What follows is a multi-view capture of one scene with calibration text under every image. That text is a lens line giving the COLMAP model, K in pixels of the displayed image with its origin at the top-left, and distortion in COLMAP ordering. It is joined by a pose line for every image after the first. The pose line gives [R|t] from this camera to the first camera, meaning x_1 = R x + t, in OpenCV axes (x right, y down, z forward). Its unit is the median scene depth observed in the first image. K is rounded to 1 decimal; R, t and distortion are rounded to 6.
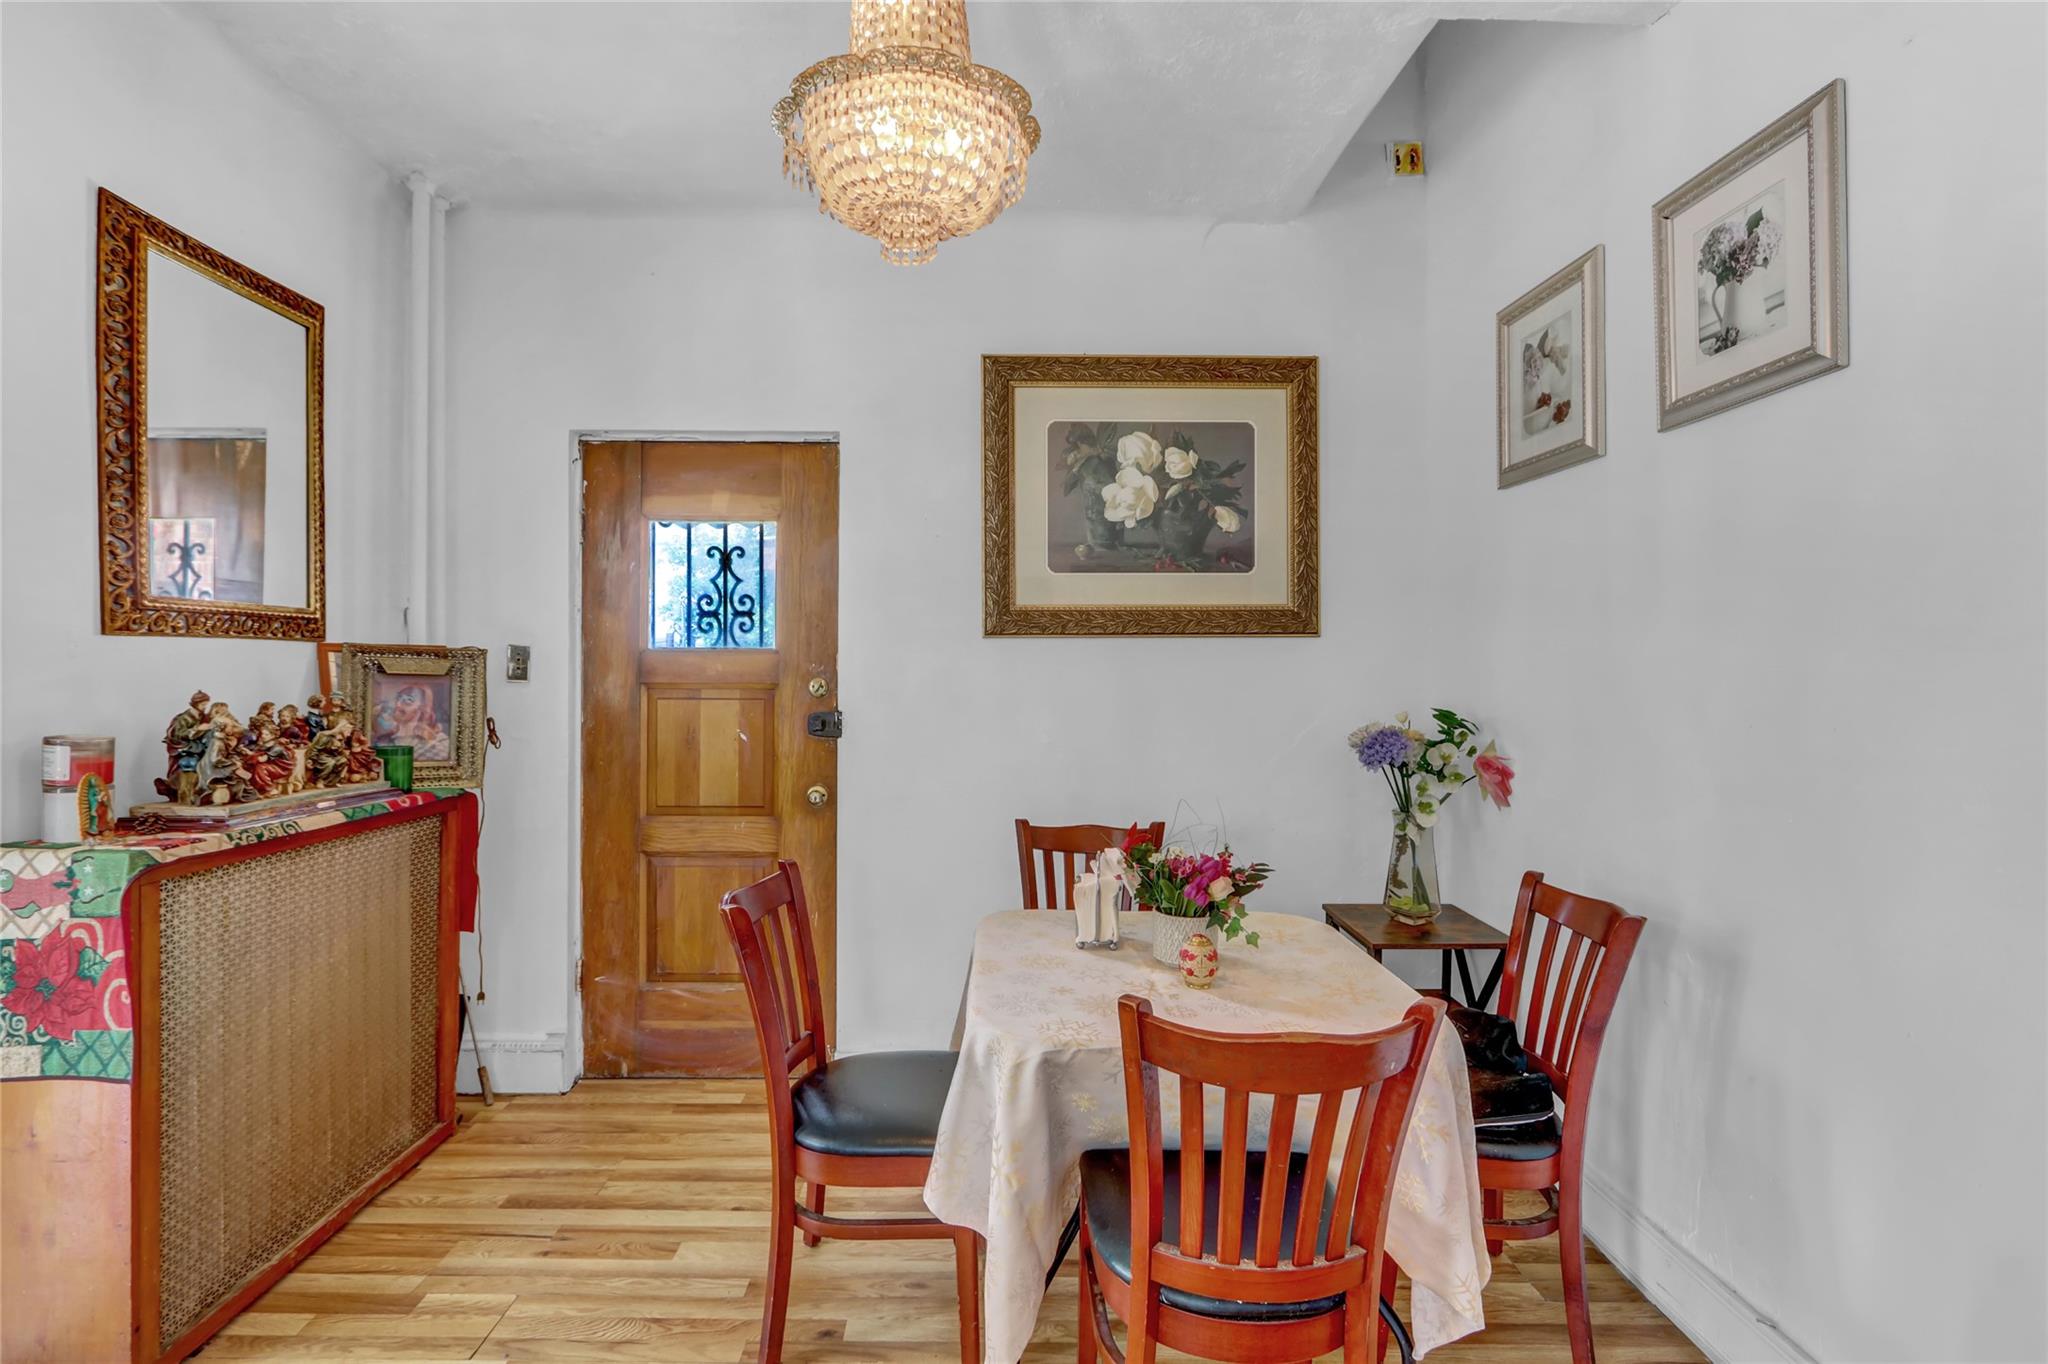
lens RADIAL K [[957.6, 0, 986.4], [0, 957.6, 684.0], [0, 0, 1]] dist [-0.016385, 0.001447]
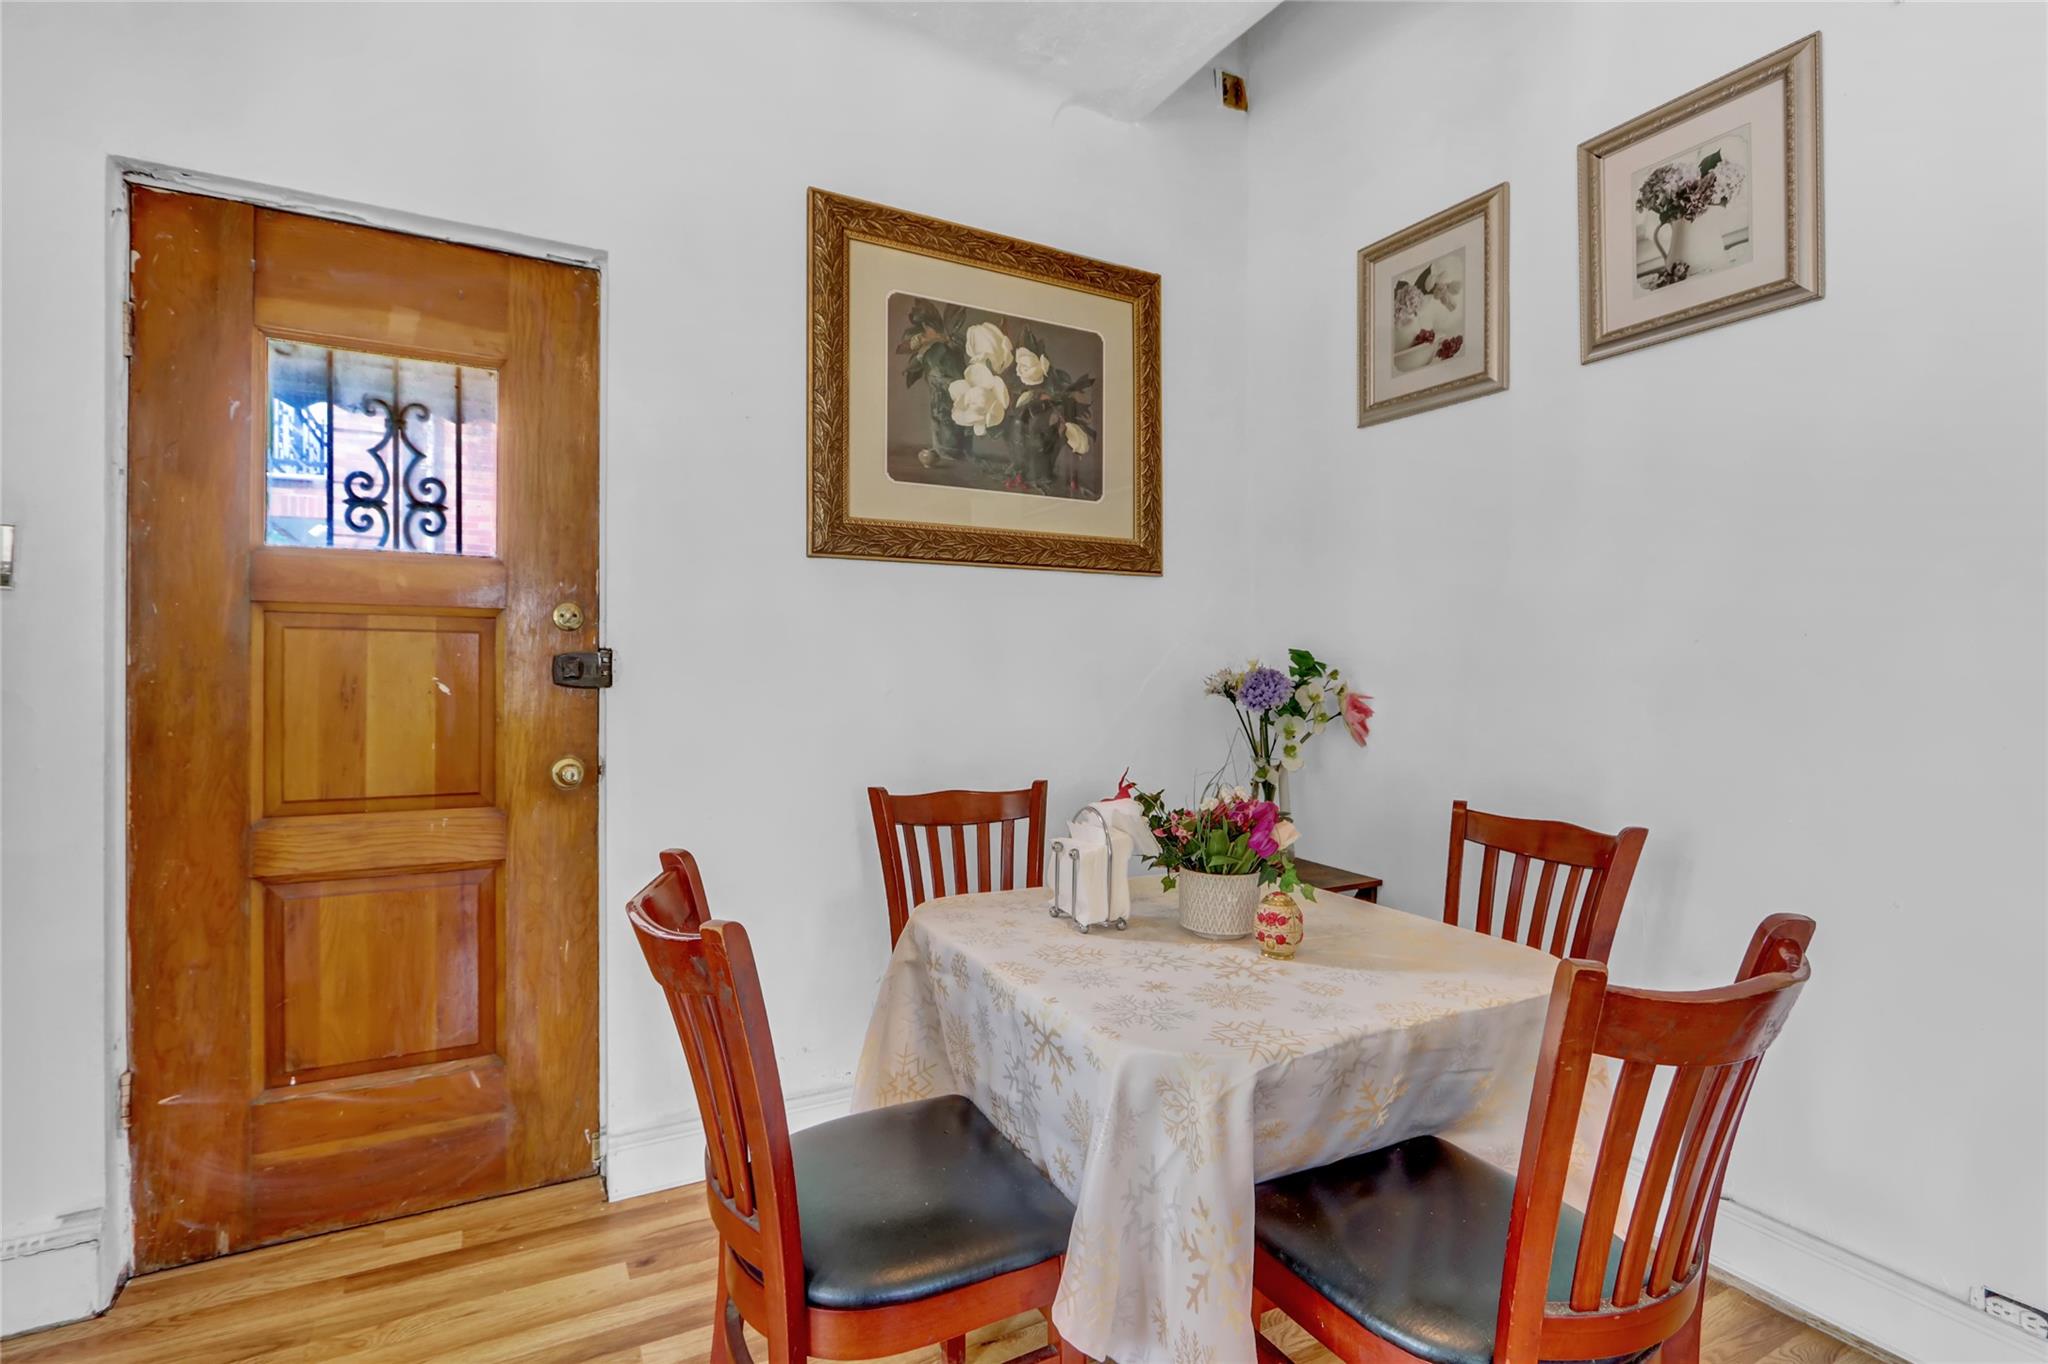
lens RADIAL K [[957.6, 0, 986.4], [0, 957.6, 684.0], [0, 0, 1]] dist [-0.016385, 0.001447]
pose [[0.886205, -0.001918, 0.463290, -0.233374], [0.002564, 0.999996, -0.000765, 0.055185], [-0.463287, 0.001866, 0.886206, 0.254687]]
